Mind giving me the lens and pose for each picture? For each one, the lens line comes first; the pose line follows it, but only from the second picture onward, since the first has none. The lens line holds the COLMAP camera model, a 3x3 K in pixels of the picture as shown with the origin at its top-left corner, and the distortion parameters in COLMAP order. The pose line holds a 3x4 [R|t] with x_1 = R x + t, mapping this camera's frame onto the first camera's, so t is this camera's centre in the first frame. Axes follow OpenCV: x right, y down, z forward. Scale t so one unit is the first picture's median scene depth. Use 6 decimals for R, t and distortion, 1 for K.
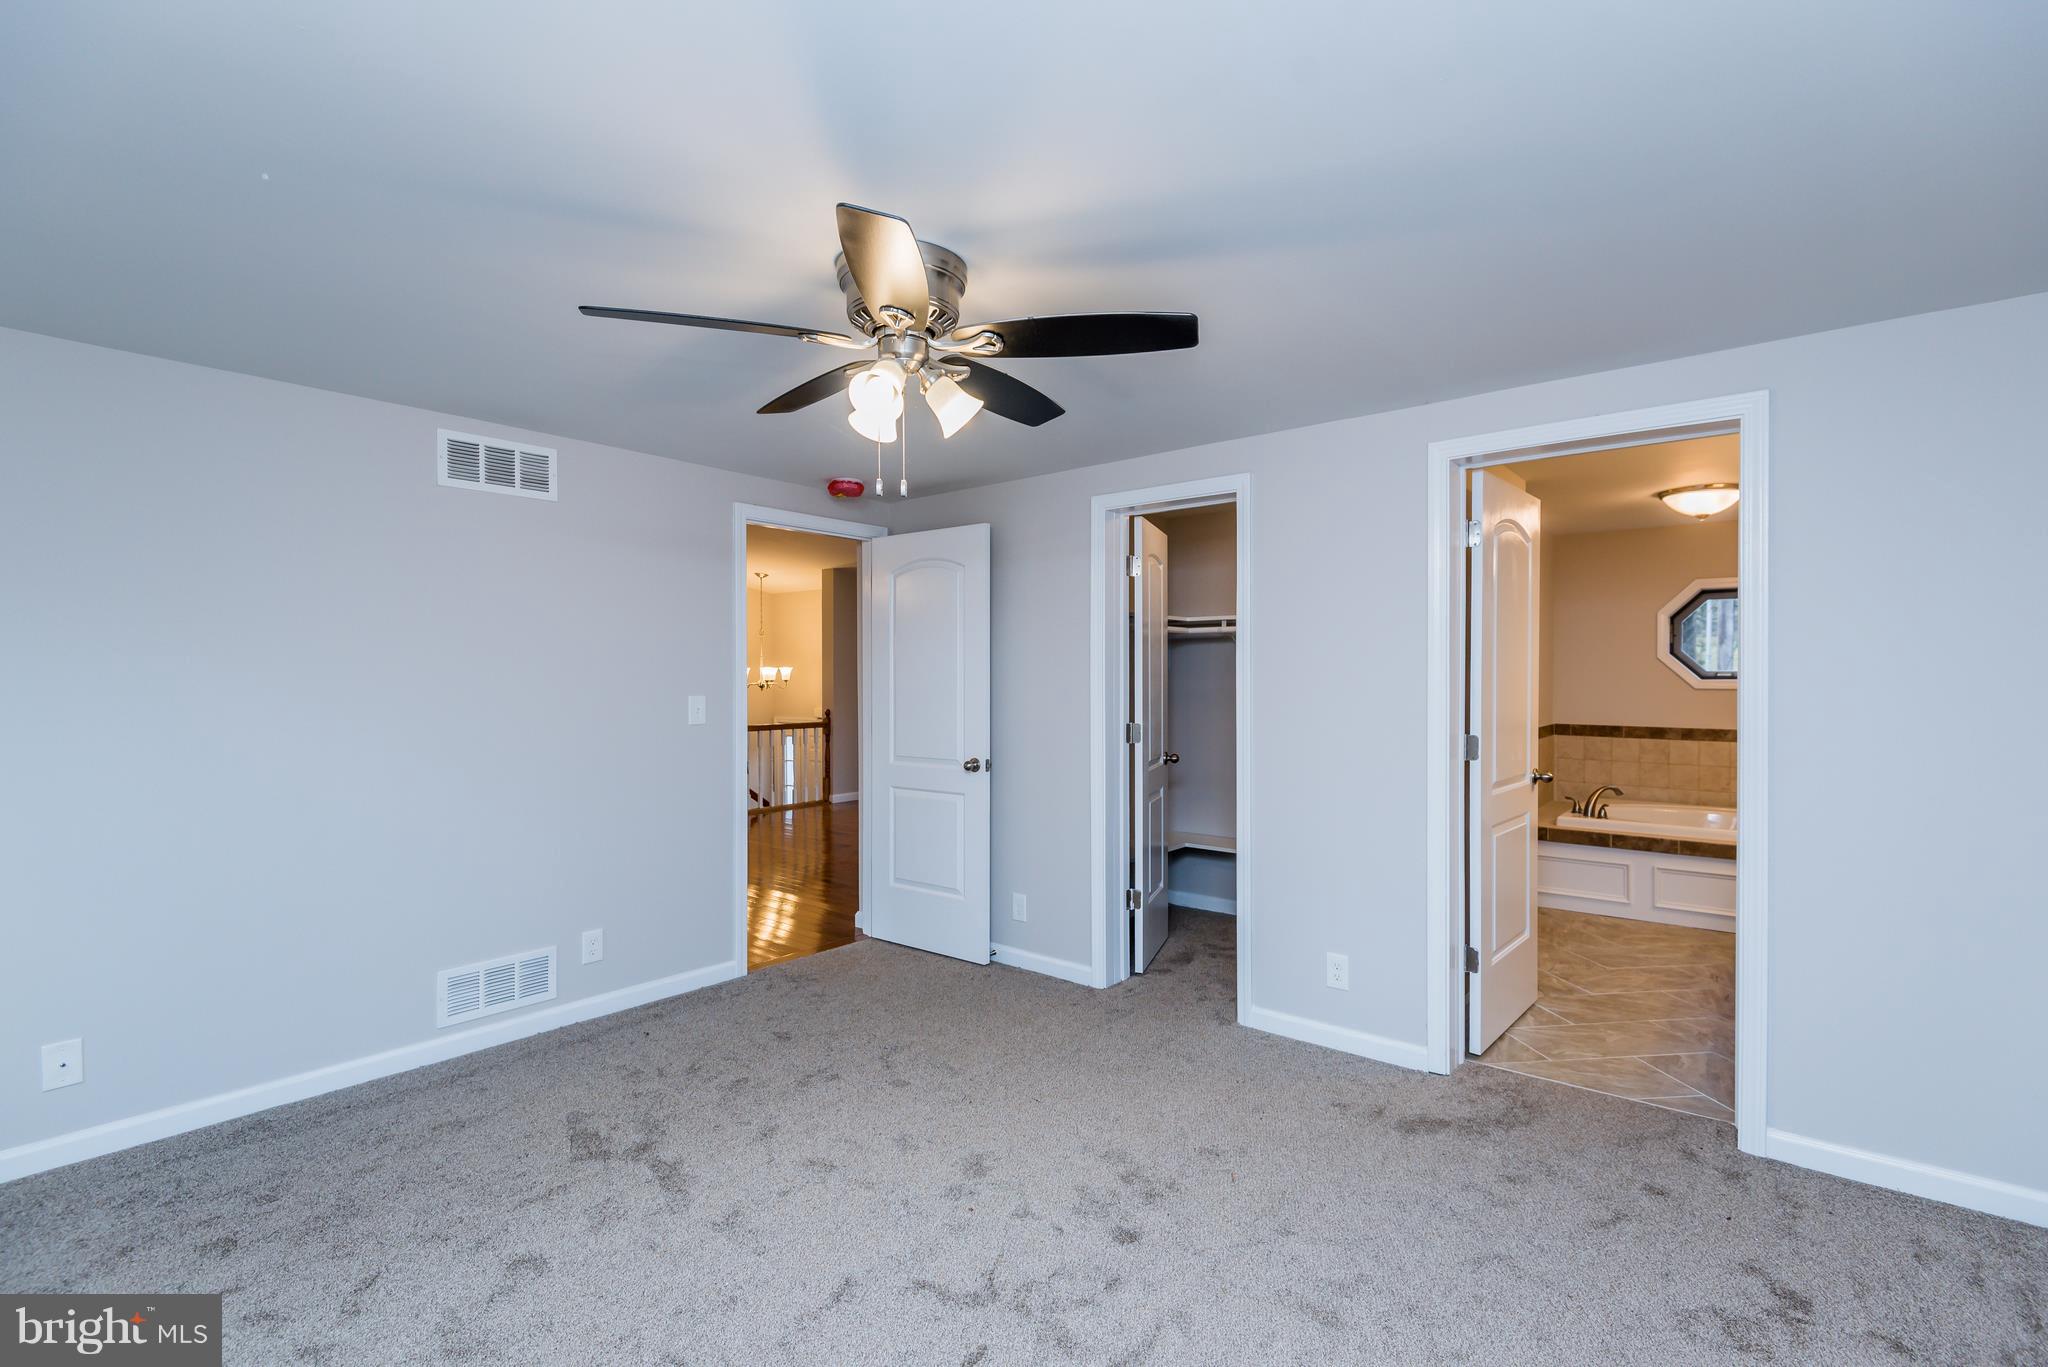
lens RADIAL K [[948.7, 0, 1031.3], [0, 948.7, 672.2], [0, 0, 1]] dist [0.000807, -0.000311]
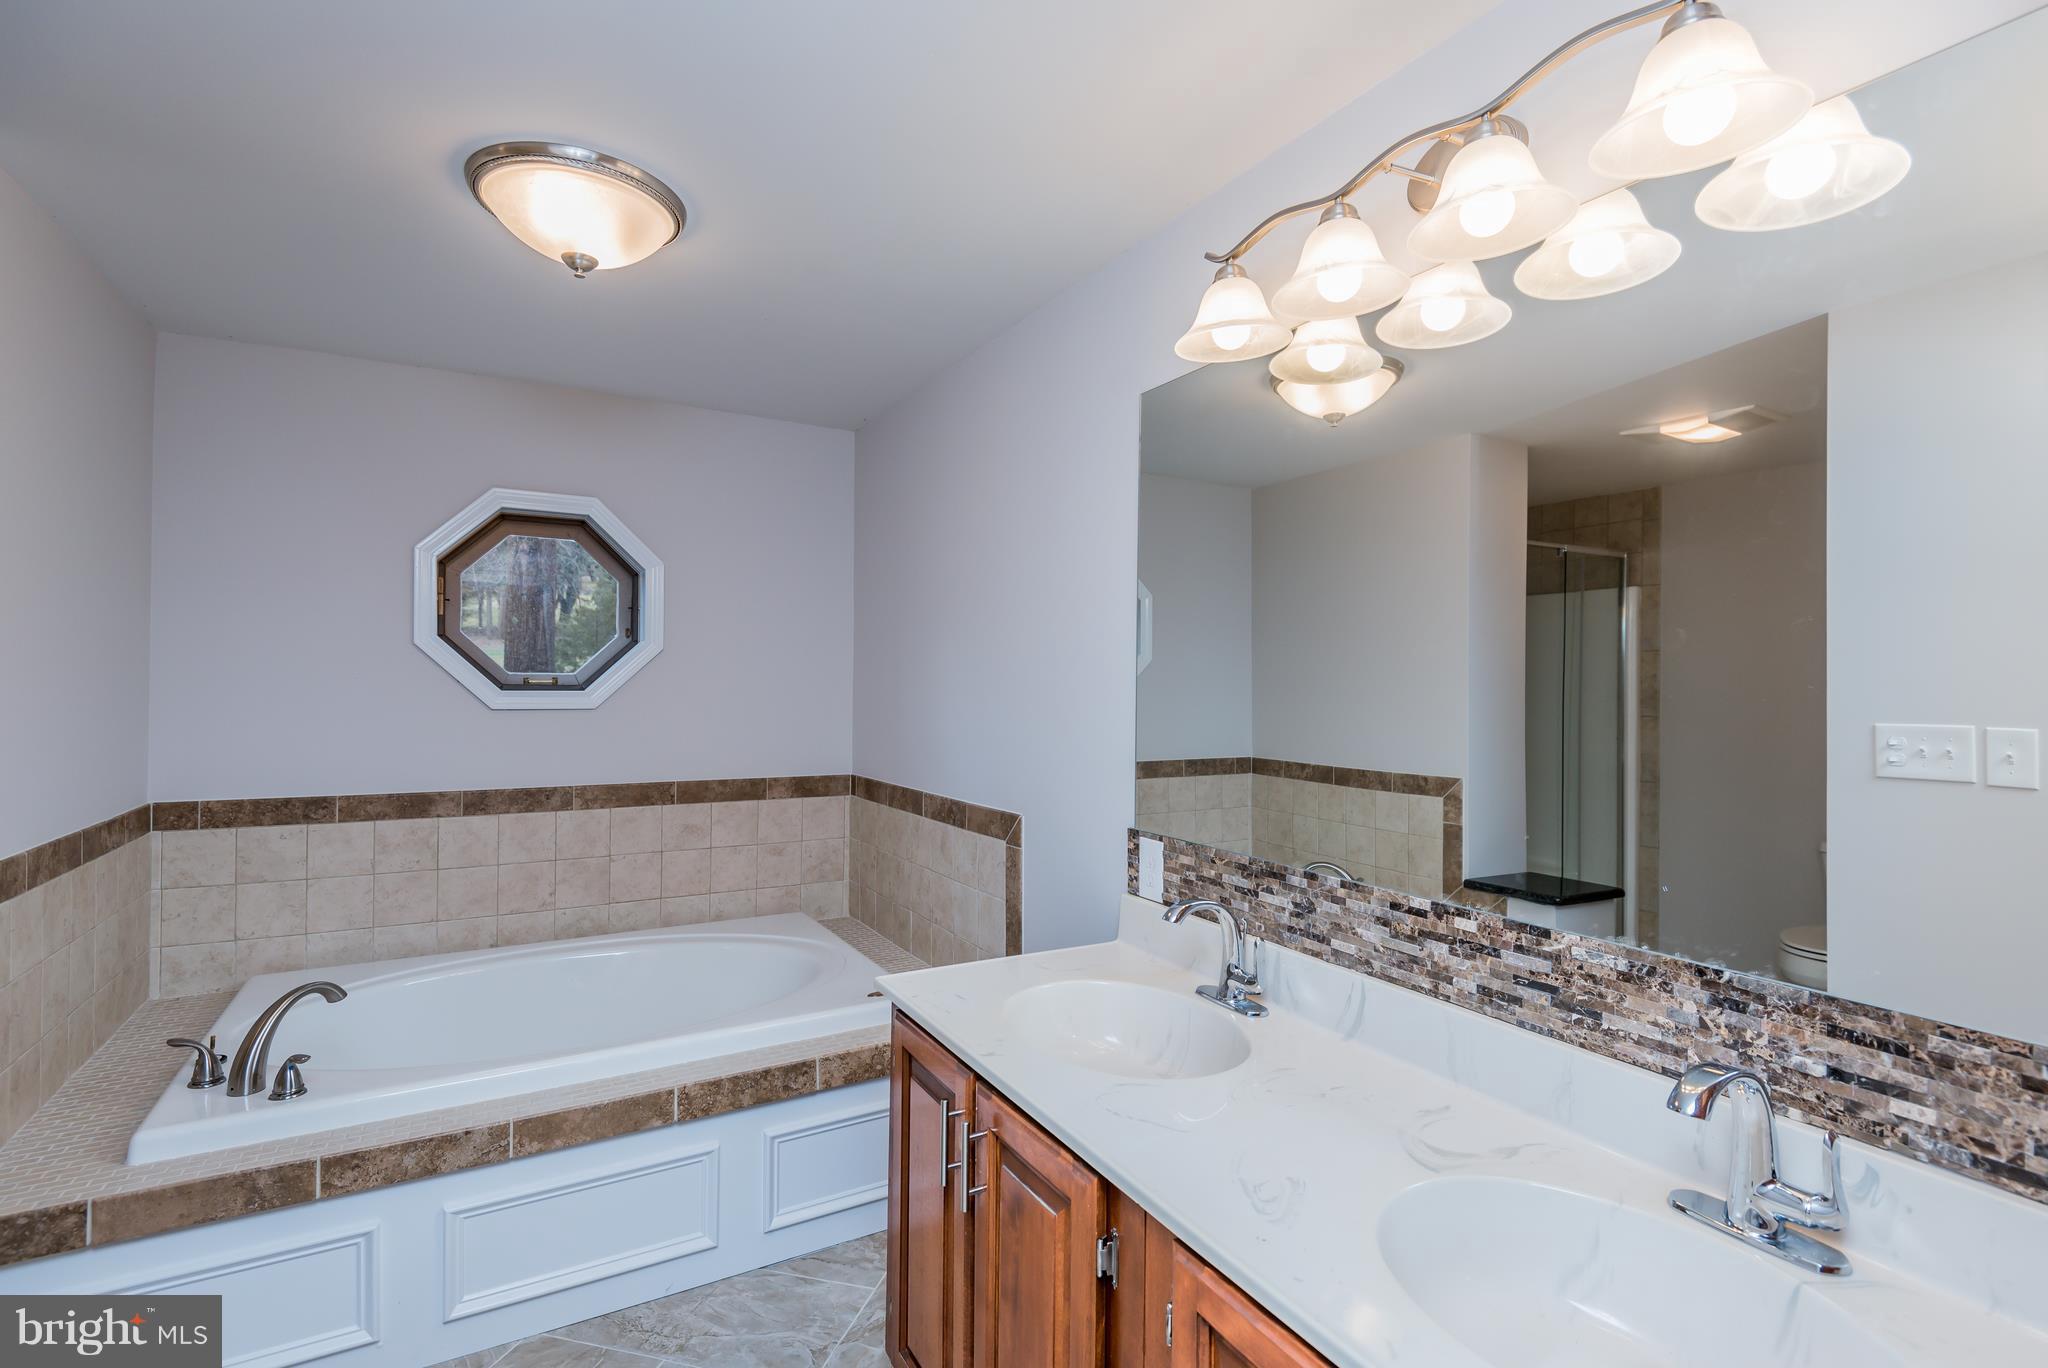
lens RADIAL K [[948.7, 0, 1031.3], [0, 948.7, 672.7], [0, 0, 1]] dist [0.000807, -0.000311]
pose [[0.347012, 0.003245, 0.937855, 0.328694], [-0.000336, 0.999994, -0.003336, 0.000322], [-0.937861, 0.000842, 0.347011, 0.554885]]
